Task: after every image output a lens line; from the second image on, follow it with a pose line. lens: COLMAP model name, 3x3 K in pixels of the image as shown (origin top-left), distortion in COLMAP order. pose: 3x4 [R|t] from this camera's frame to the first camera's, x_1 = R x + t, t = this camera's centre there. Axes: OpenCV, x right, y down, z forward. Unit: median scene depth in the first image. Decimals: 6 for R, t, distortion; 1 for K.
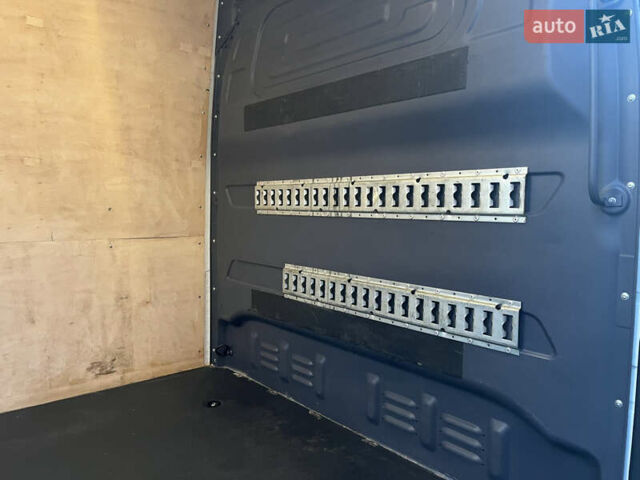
lens RADIAL K [[488.9, 0, 320.0], [0, 488.9, 240.0], [0, 0, 1]] dist [0.077488, -0.097593]
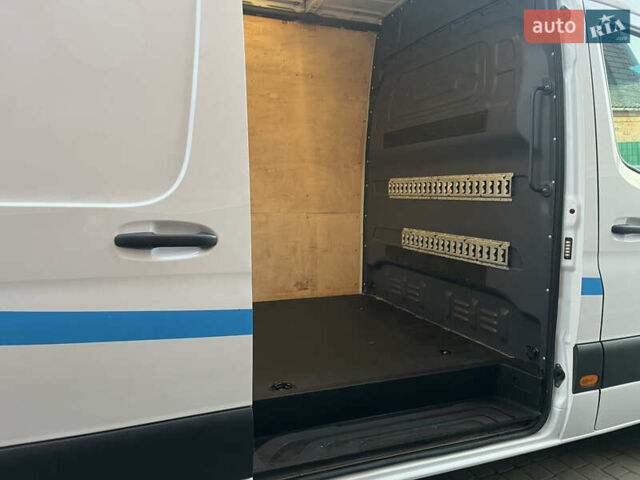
lens RADIAL K [[488.9, 0, 320.0], [0, 488.9, 240.0], [0, 0, 1]] dist [0.077488, -0.097593]
pose [[0.940632, 0.029854, -0.338113, 0.223646], [-0.021691, 0.999375, 0.027897, 0.048620], [0.338735, -0.018907, 0.940692, -0.665077]]
